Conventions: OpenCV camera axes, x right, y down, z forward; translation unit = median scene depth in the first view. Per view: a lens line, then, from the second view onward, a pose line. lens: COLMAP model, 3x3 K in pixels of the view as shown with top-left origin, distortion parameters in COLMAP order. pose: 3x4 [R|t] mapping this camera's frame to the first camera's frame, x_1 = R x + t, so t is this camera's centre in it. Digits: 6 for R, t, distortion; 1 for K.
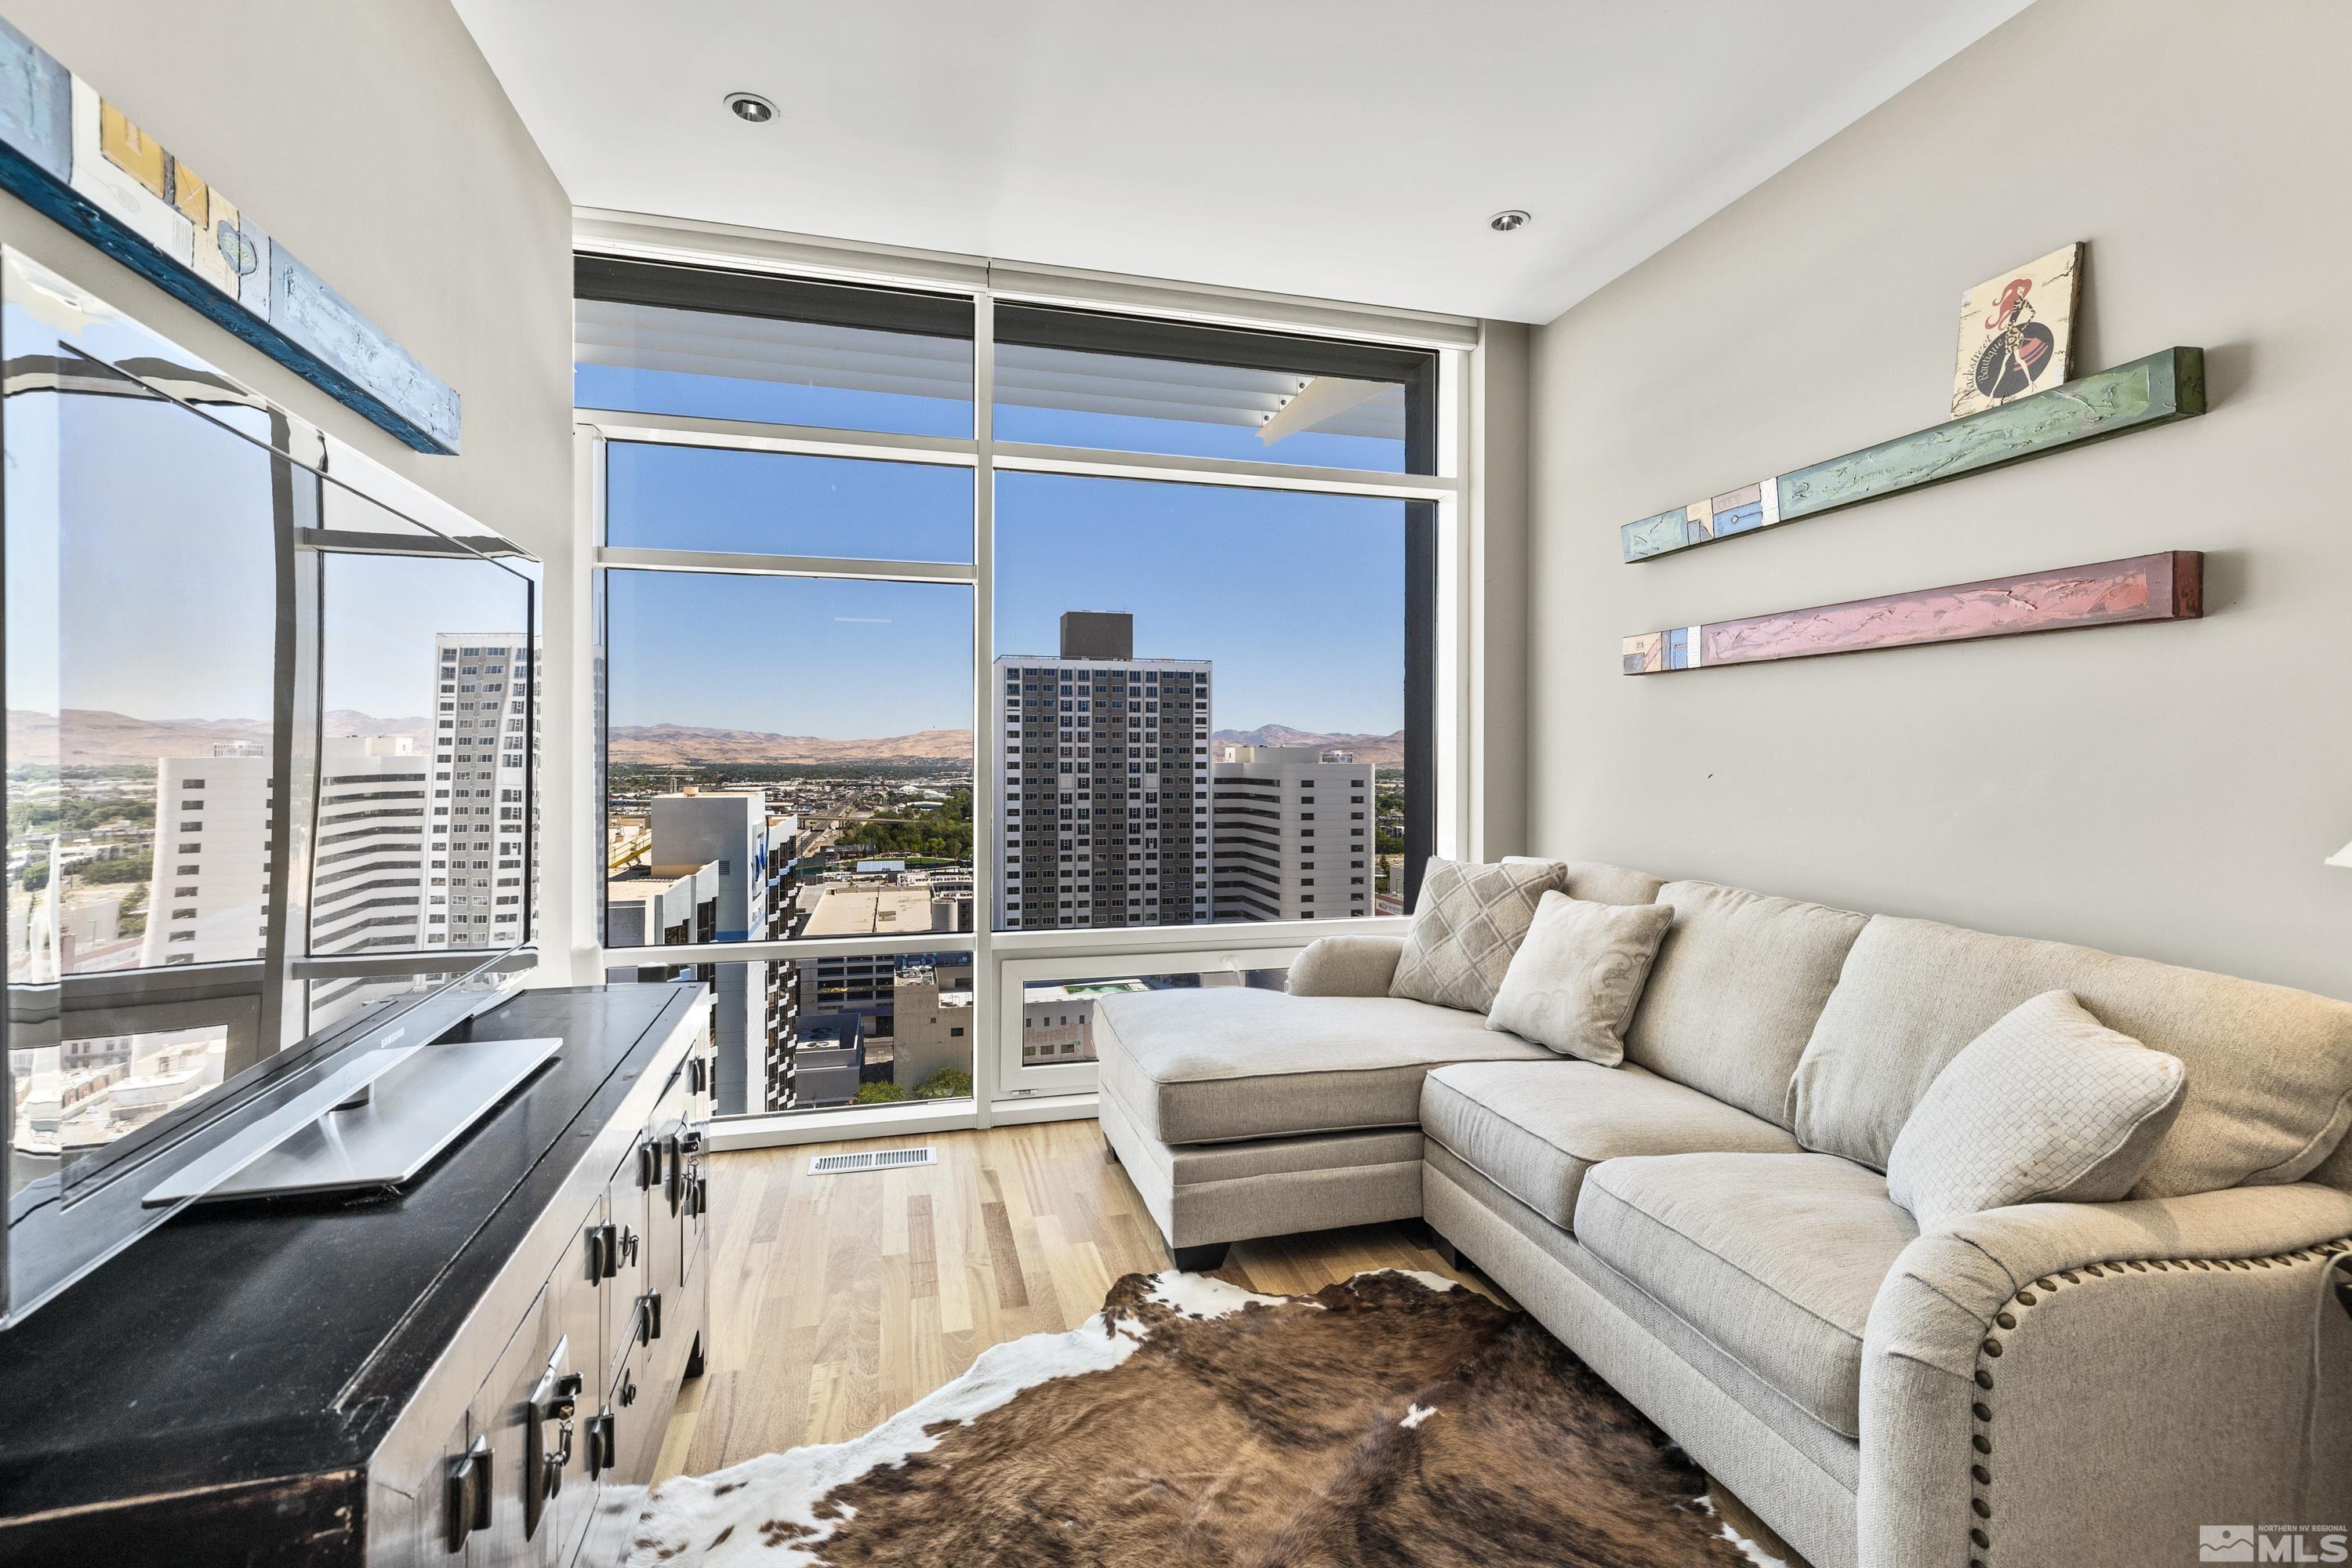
lens RADIAL K [[1035.6, 0, 1173.4], [0, 1035.6, 771.0], [0, 0, 1]] dist [0.005344, 0.002122]
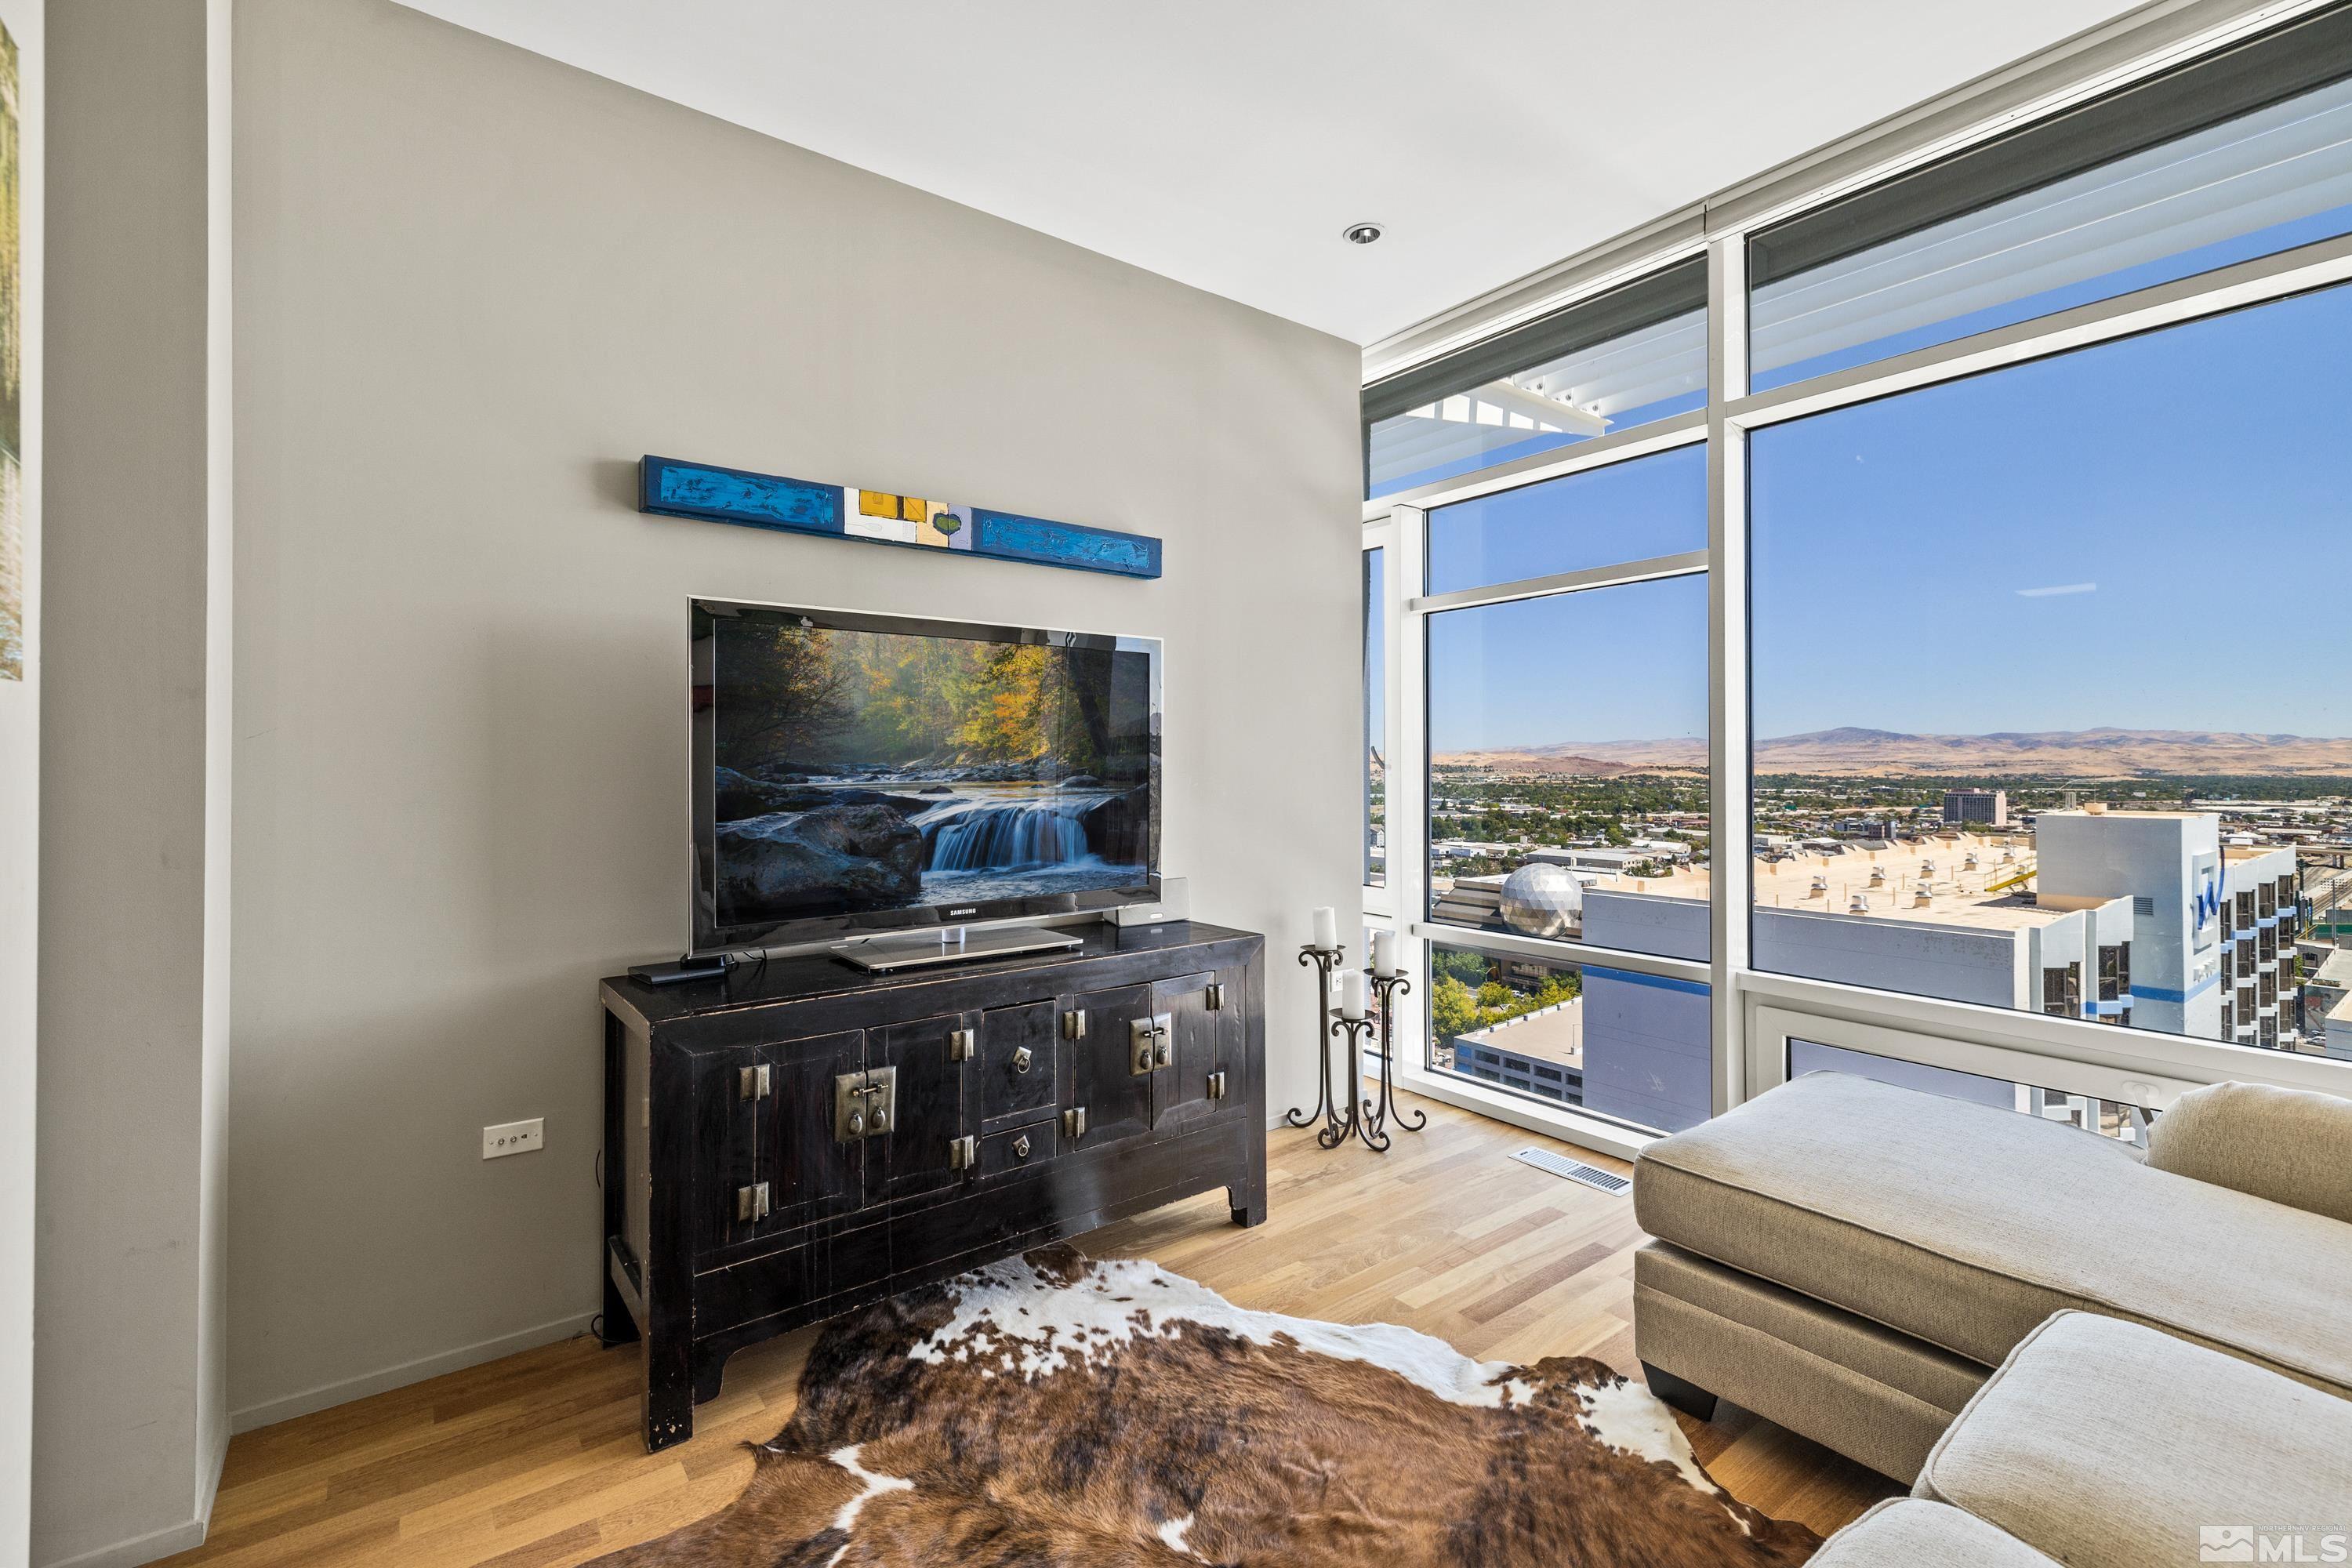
lens RADIAL K [[1035.6, 0, 1178.3], [0, 1035.6, 761.8], [0, 0, 1]] dist [0.005344, 0.002122]
pose [[0.378308, -0.007990, -0.925645, 0.597066], [-0.009786, 0.999872, -0.012630, -0.001281], [0.925628, 0.013837, 0.378181, 0.320454]]
